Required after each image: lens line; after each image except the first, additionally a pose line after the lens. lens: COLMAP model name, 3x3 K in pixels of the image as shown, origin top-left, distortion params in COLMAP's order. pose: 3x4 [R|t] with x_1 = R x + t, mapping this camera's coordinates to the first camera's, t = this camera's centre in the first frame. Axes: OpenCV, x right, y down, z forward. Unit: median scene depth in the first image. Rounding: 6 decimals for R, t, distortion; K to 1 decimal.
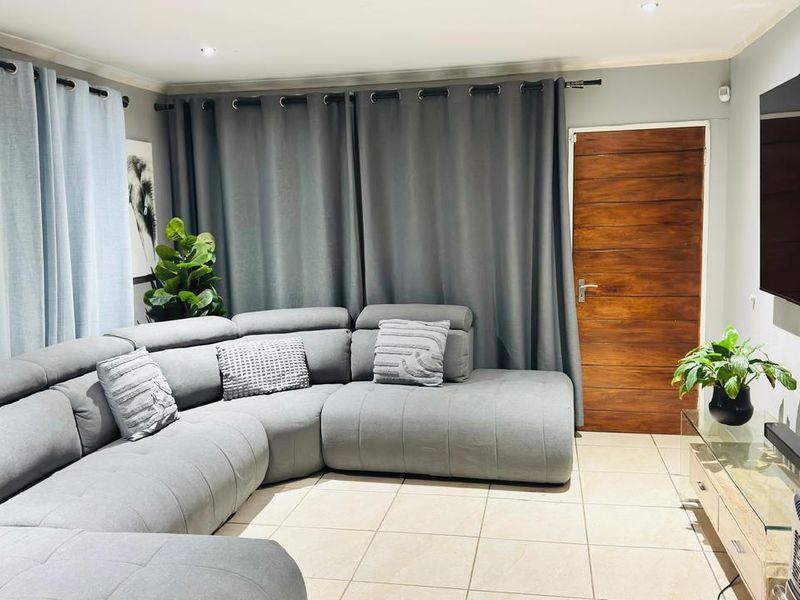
lens RADIAL K [[740.1, 0, 400.1], [0, 740.1, 302.8], [0, 0, 1]] dist [0.144322, -0.267099]
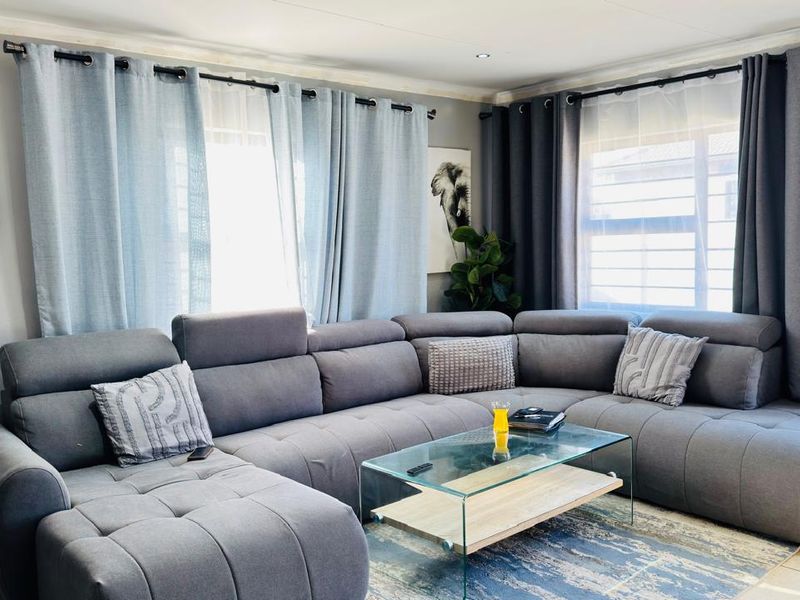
lens RADIAL K [[739.1, 0, 394.2], [0, 739.1, 307.6], [0, 0, 1]] dist [0.202243, -0.436370]
pose [[0.789553, 0.063015, -0.610438, 0.263433], [-0.070531, 0.997441, 0.011739, 0.010080], [0.609615, 0.033786, 0.791977, 0.087848]]
